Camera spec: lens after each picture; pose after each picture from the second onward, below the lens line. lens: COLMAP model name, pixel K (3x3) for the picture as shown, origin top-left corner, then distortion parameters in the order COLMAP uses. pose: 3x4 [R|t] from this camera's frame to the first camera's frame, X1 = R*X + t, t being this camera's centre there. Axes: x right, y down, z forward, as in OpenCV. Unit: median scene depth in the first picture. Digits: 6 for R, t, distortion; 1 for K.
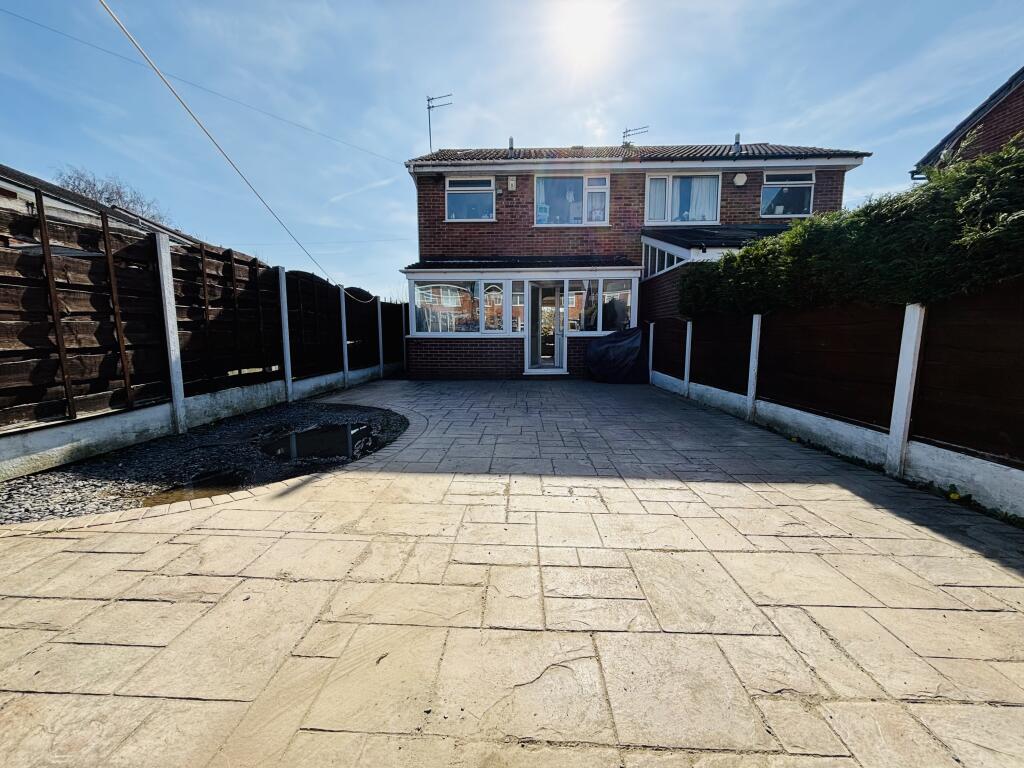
lens RADIAL K [[413.9, 0, 512.0], [0, 413.9, 384.0], [0, 0, 1]] dist [-0.003031, 0.000501]
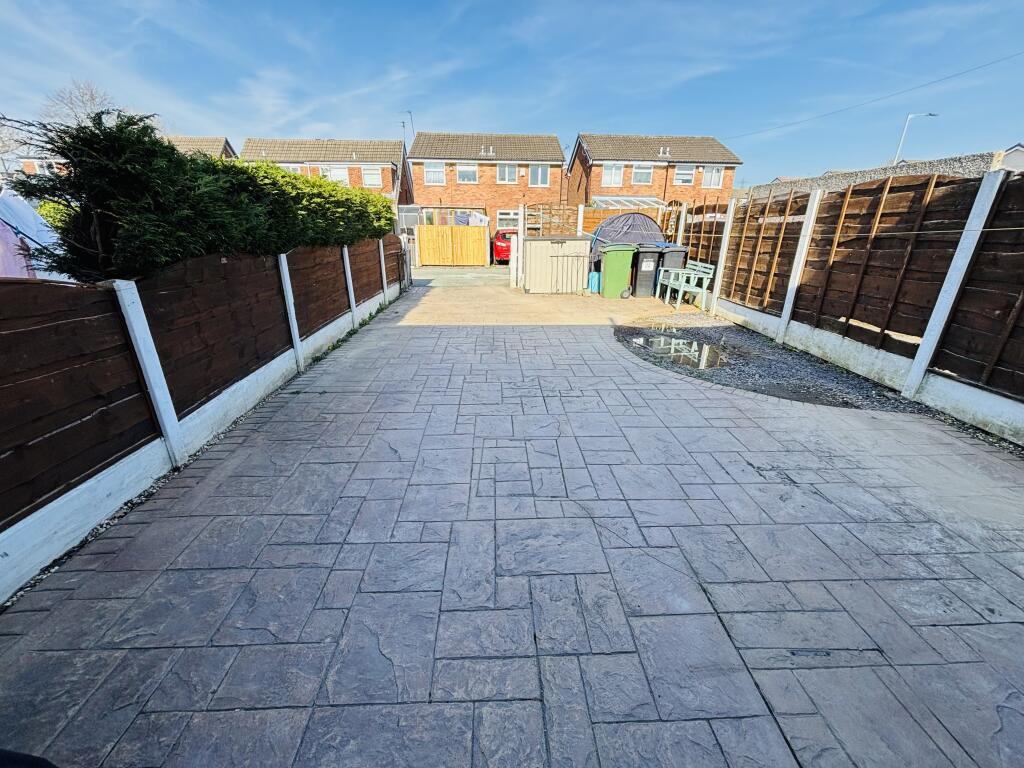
lens RADIAL K [[406.5, 0, 512.0], [0, 406.5, 384.0], [0, 0, 1]] dist [0.002812, 0.000300]
pose [[-0.997420, 0.018131, -0.069462, 0.179284], [-0.017077, 0.879887, 0.474877, -0.373020], [0.069729, 0.474838, -0.877307, 2.084714]]
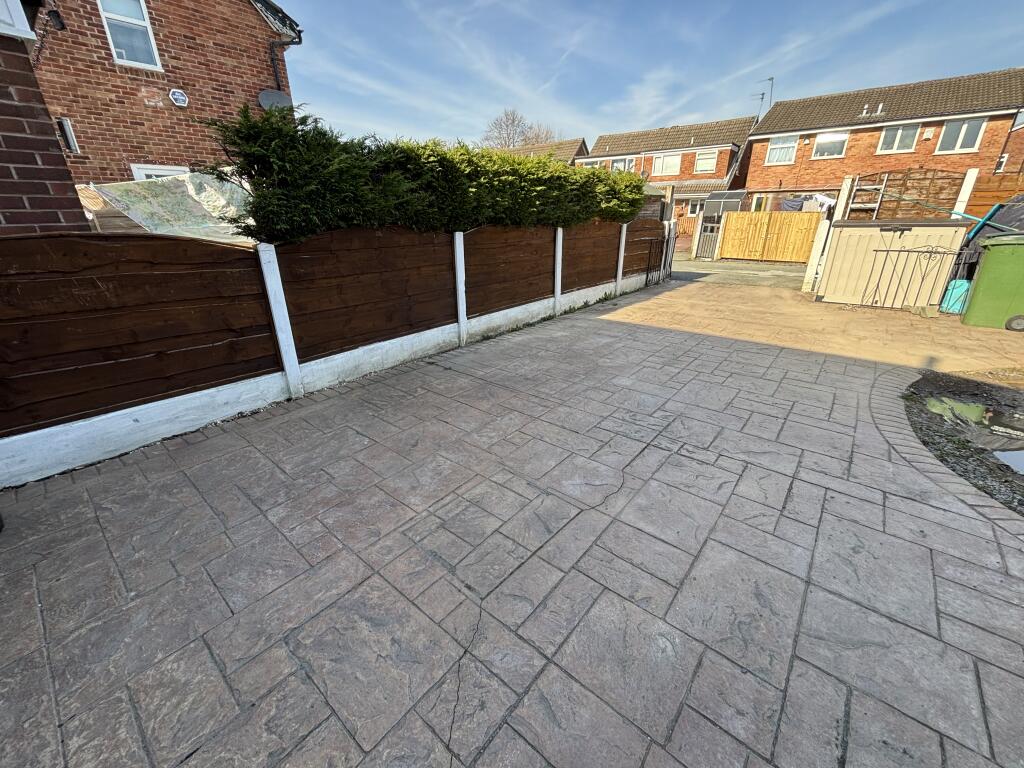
lens RADIAL K [[413.9, 0, 512.0], [0, 413.9, 384.0], [0, 0, 1]] dist [-0.003031, 0.000501]
pose [[-0.788718, -0.225868, 0.571758, -0.115800], [0.082263, 0.882917, 0.462266, -0.309178], [-0.609226, 0.411632, -0.677792, 1.832348]]
